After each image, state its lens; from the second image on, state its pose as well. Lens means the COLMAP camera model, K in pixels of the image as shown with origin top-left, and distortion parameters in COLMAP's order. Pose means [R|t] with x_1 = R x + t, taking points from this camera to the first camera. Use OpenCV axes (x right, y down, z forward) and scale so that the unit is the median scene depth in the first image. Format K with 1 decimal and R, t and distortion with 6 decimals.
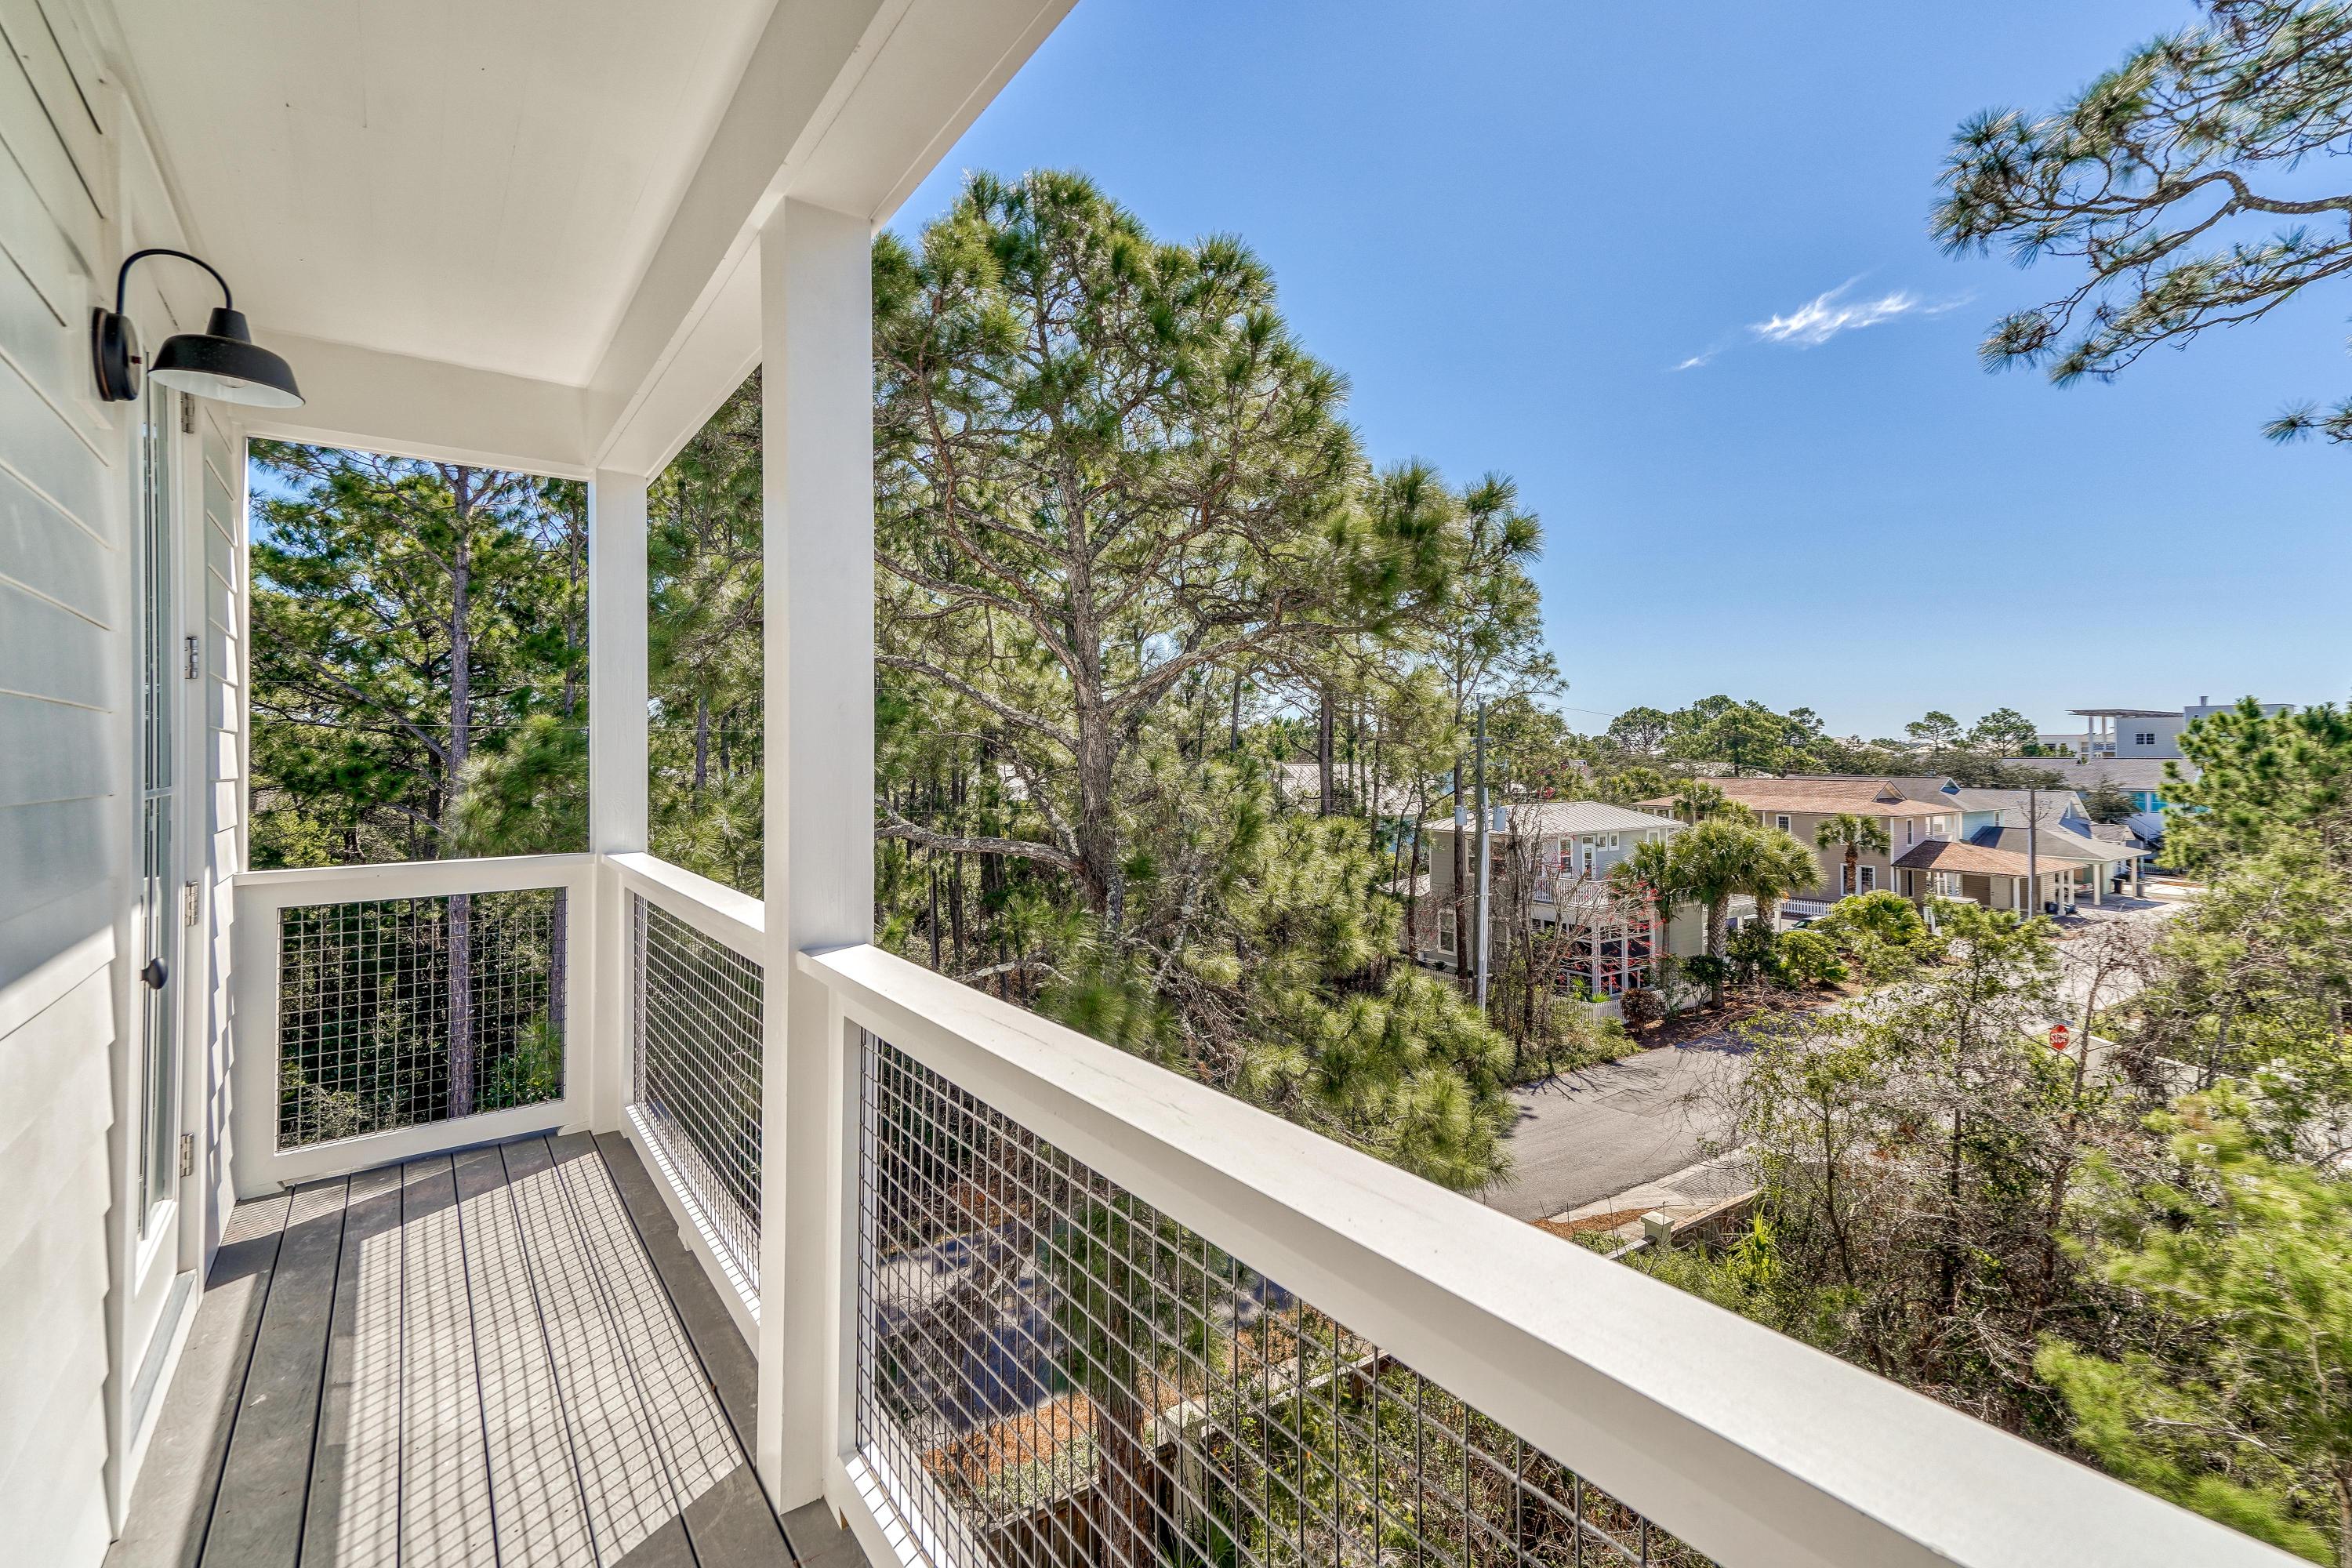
lens RADIAL K [[1058.5, 0, 1157.1], [0, 1058.5, 745.5], [0, 0, 1]] dist [0.046576, -0.003982]
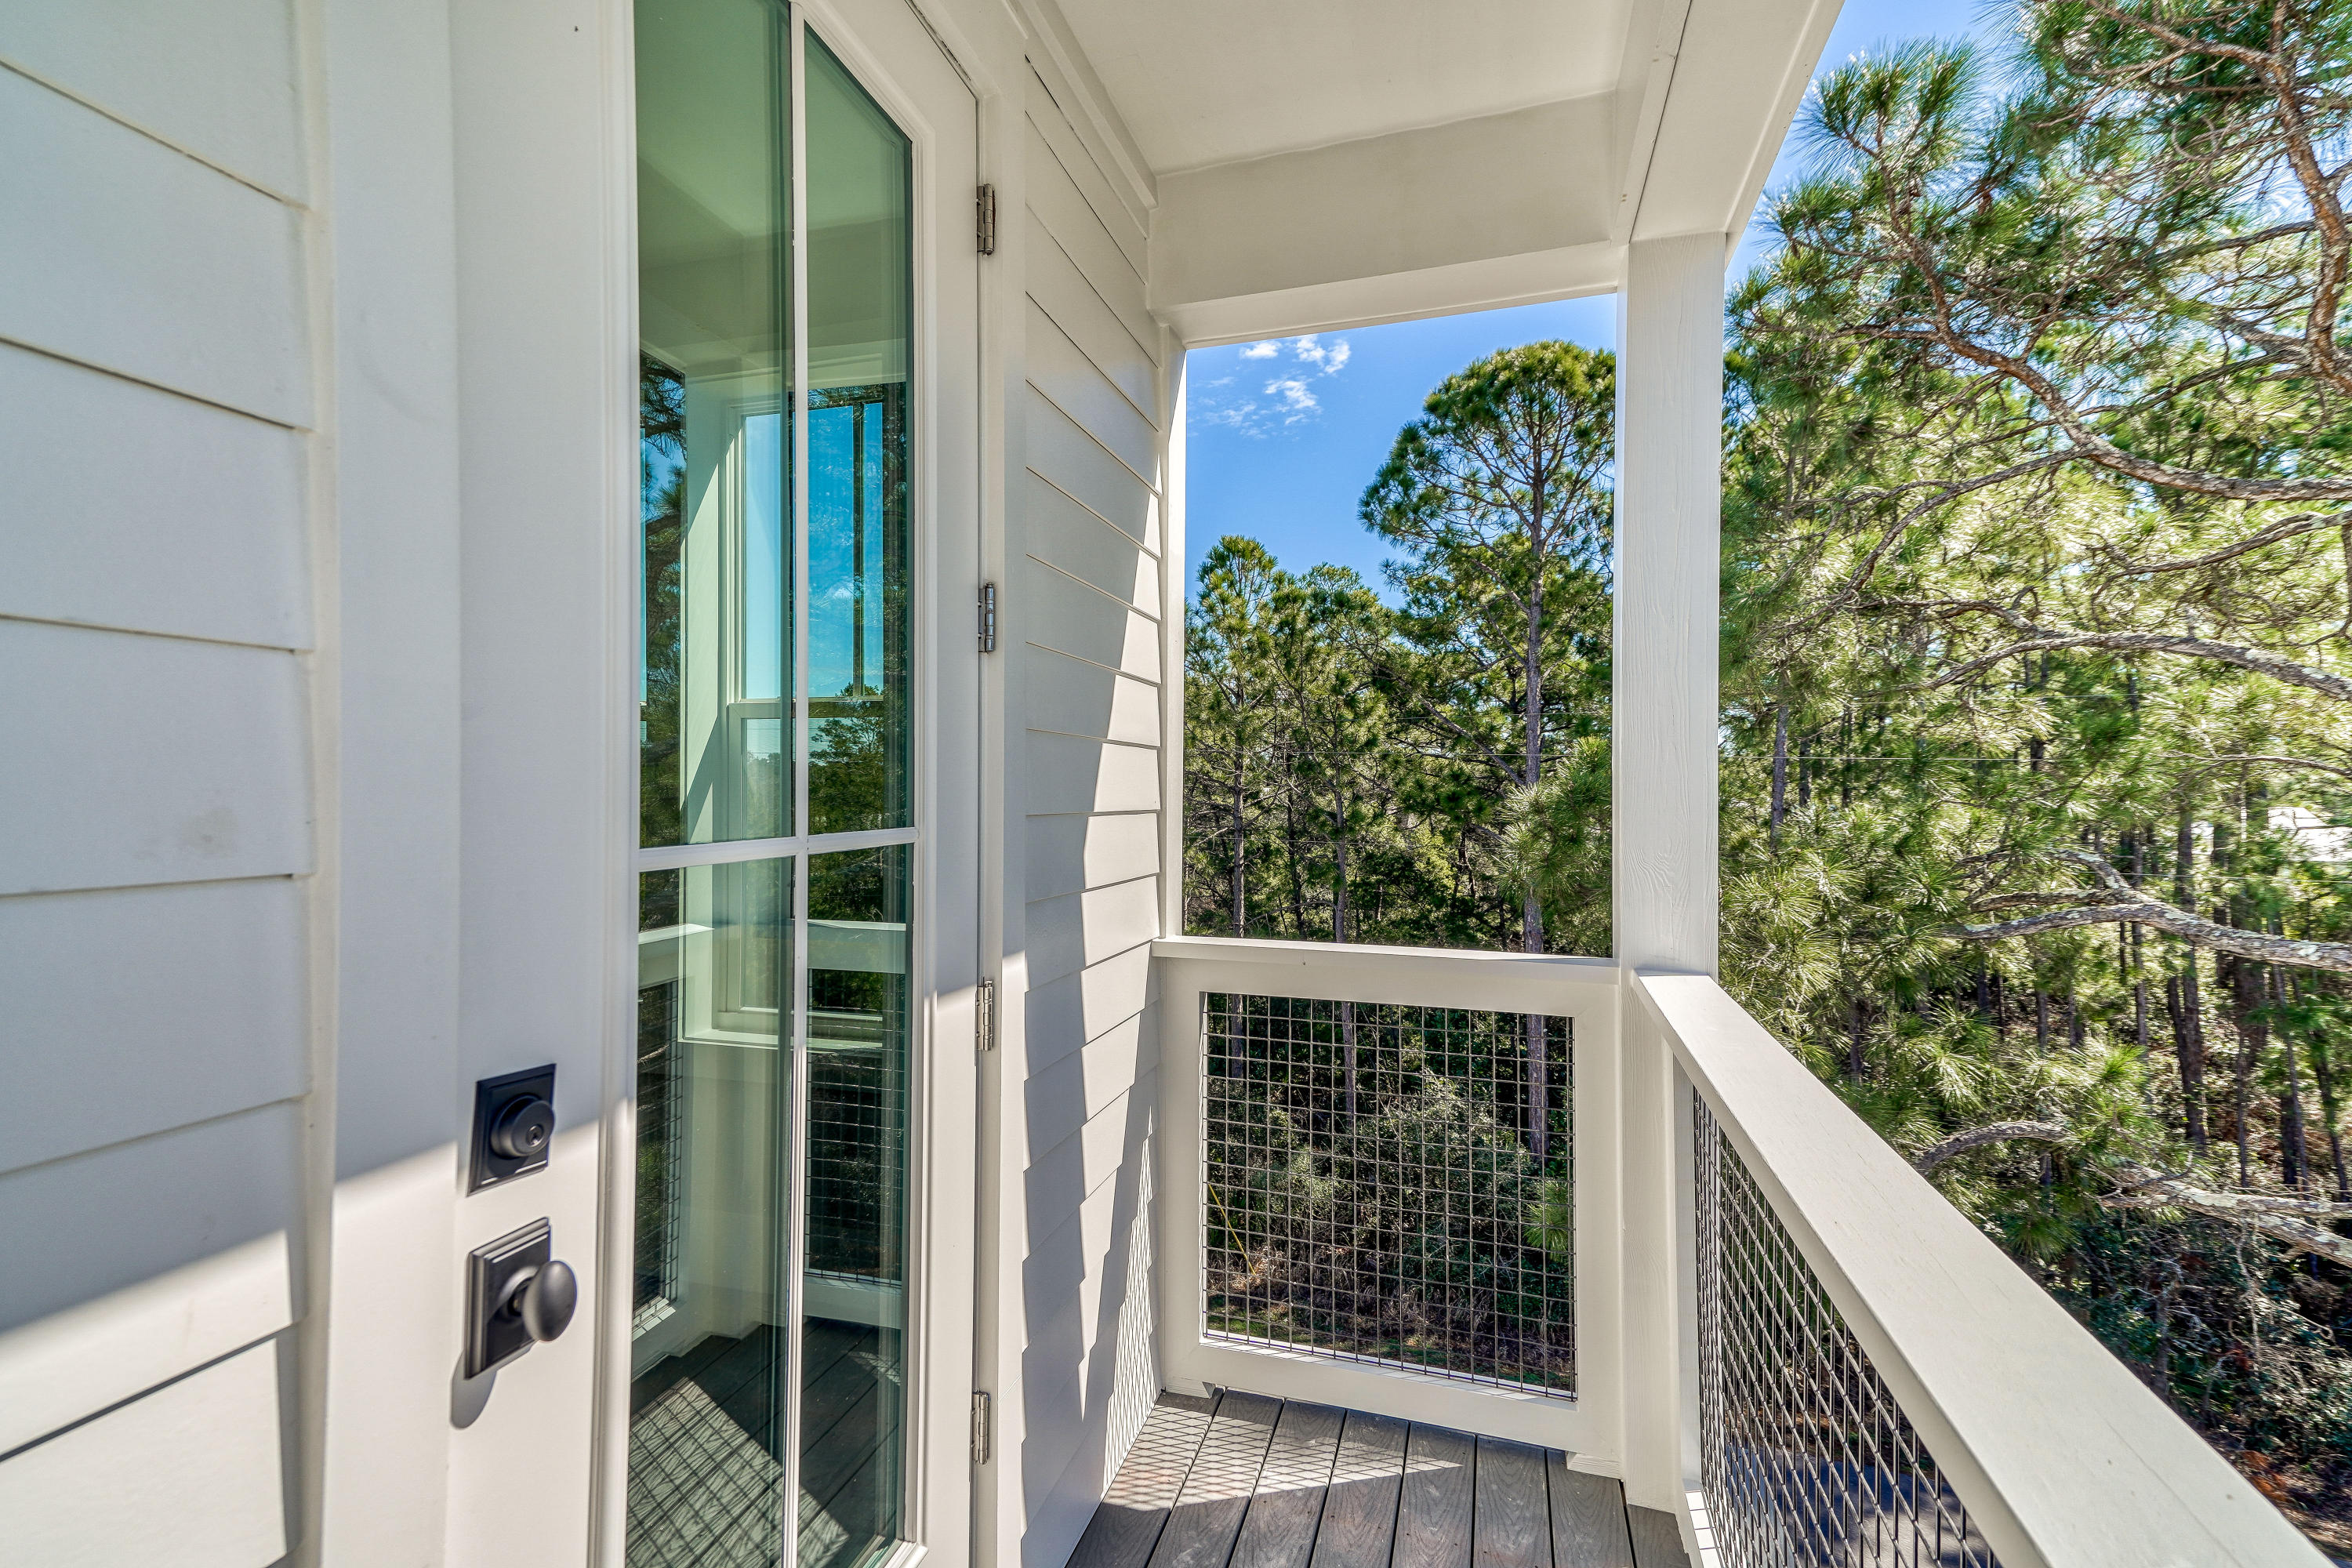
lens RADIAL K [[1058.5, 0, 1161.9], [0, 1058.5, 760.7], [0, 0, 1]] dist [0.046576, -0.003982]
pose [[0.604968, -0.007442, -0.796215, -0.043212], [-0.003808, 0.999918, -0.012239, 0.001111], [0.796241, 0.010436, 0.604890, 0.091090]]
